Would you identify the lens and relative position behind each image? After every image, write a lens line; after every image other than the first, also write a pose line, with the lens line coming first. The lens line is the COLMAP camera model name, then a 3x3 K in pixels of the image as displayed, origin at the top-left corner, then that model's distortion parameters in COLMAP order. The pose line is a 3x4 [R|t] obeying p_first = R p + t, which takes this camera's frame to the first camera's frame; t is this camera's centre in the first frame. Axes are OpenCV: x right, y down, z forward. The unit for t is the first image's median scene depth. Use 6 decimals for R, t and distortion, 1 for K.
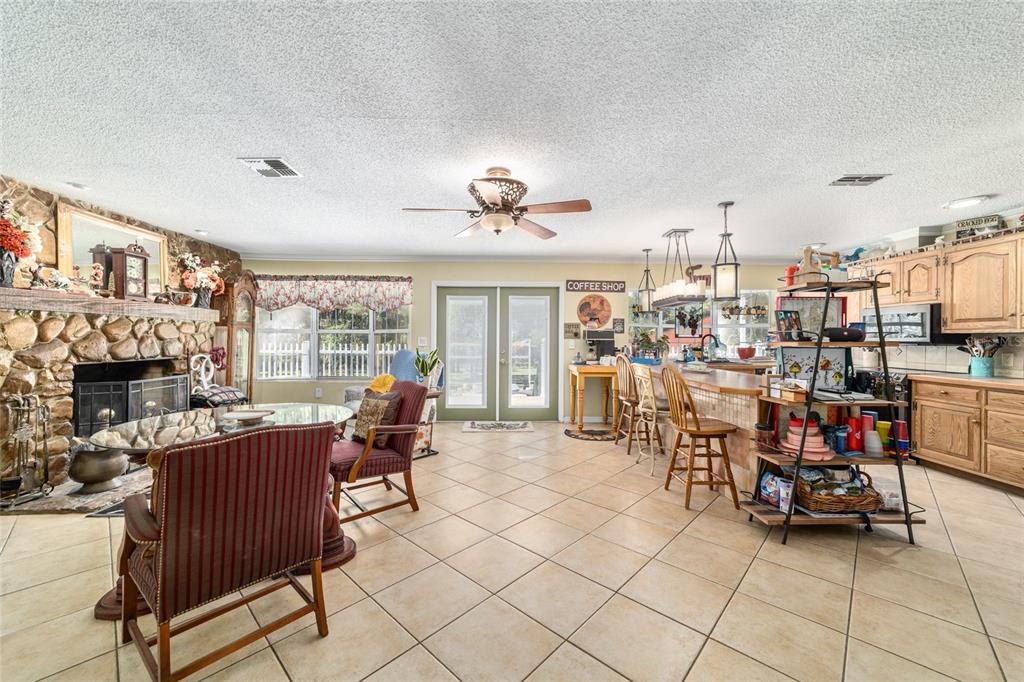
lens RADIAL K [[386.9, 0, 512.0], [0, 386.9, 341.0], [0, 0, 1]] dist [-0.010999, 0.000493]
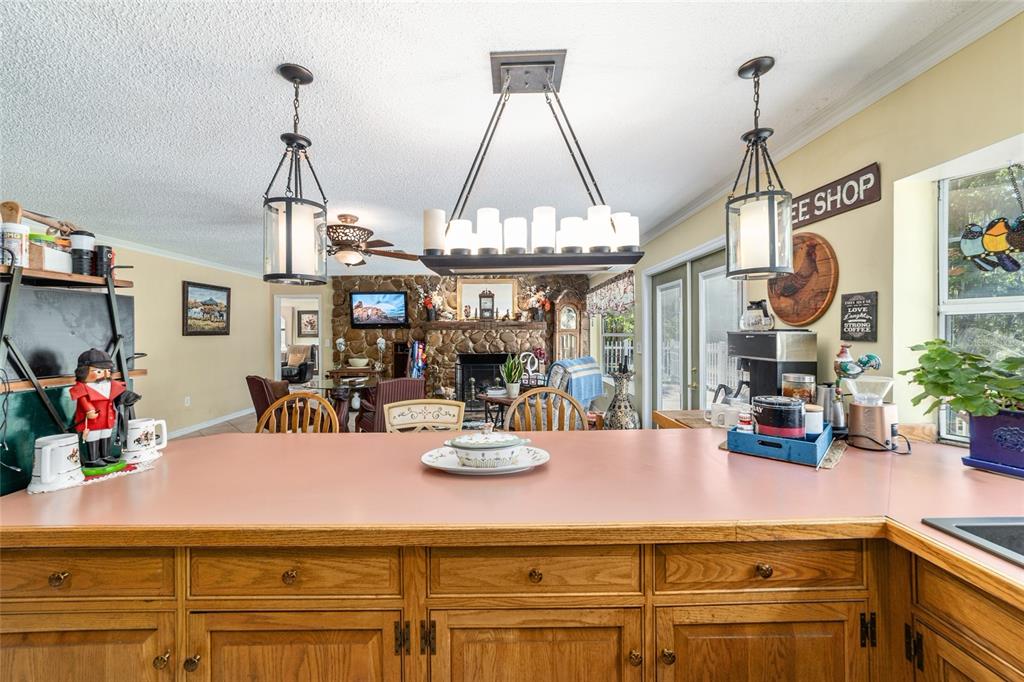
lens RADIAL K [[394.2, 0, 507.0], [0, 394.2, 331.3], [0, 0, 1]] dist [-0.016458, 0.000141]
pose [[-0.011989, -0.009457, -0.999883, 0.723224], [-0.001015, 0.999955, -0.009445, -0.031073], [0.999928, 0.000902, -0.011998, 0.901467]]
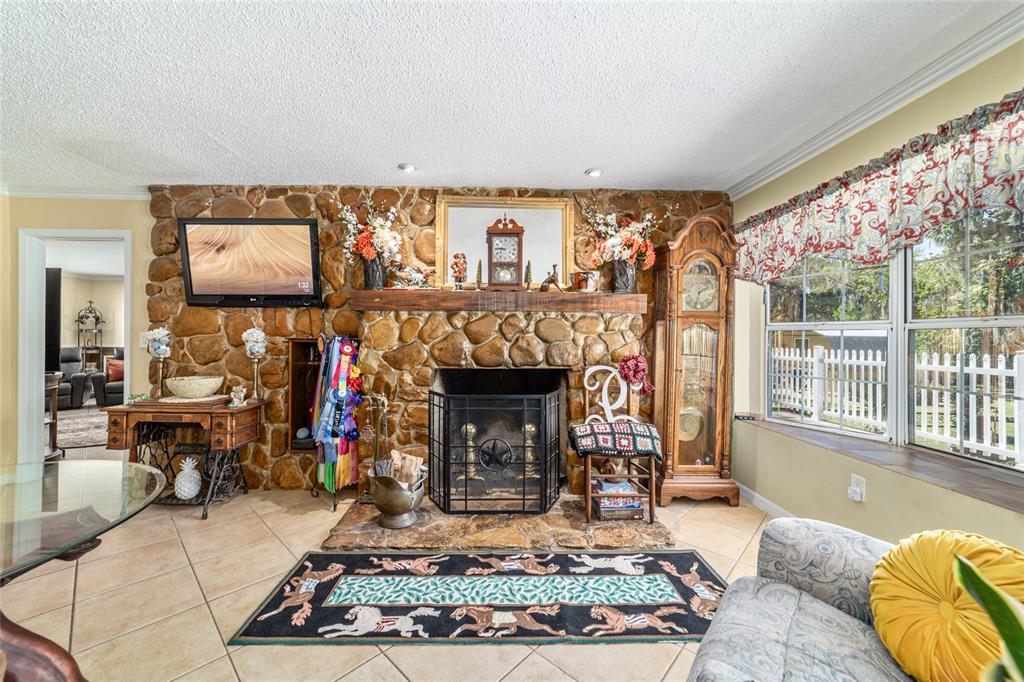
lens RADIAL K [[386.9, 0, 512.0], [0, 386.9, 341.0], [0, 0, 1]] dist [-0.010999, 0.000493]
pose [[-0.000016, -0.004050, -0.999992, -0.161374], [-0.011632, 0.999924, -0.004050, -0.001014], [0.999932, 0.011631, -0.000064, 0.817804]]
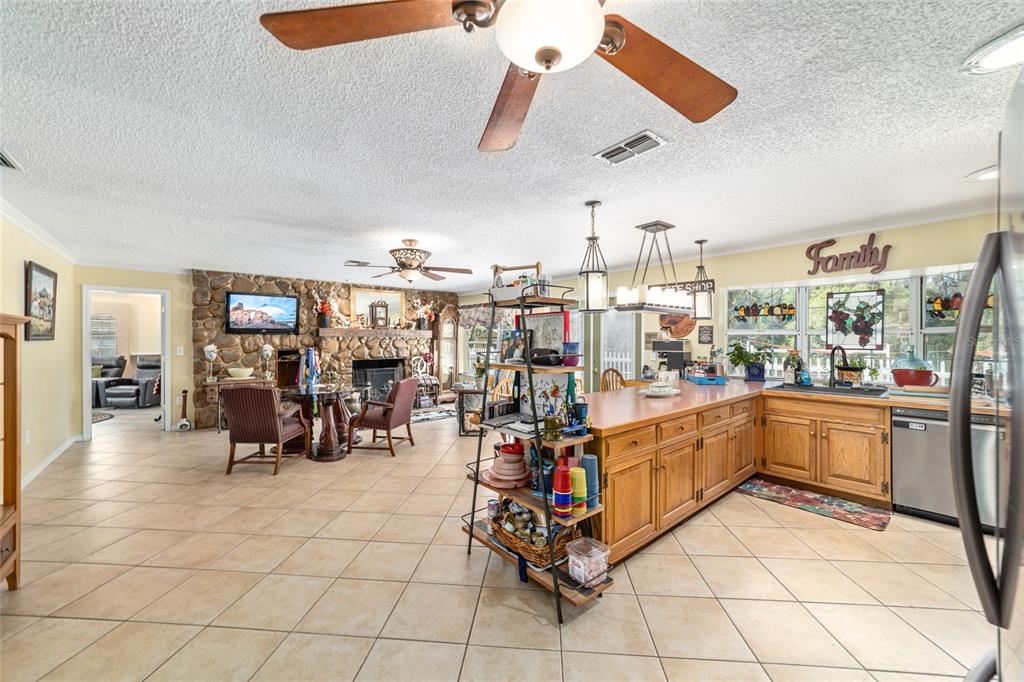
lens RADIAL K [[386.9, 0, 512.0], [0, 386.9, 341.0], [0, 0, 1]] dist [-0.010999, 0.000493]
pose [[0.631999, -0.004253, -0.774957, 0.802937], [-0.002386, 0.999970, -0.007434, -0.023400], [0.774965, 0.006548, 0.631970, 0.207986]]
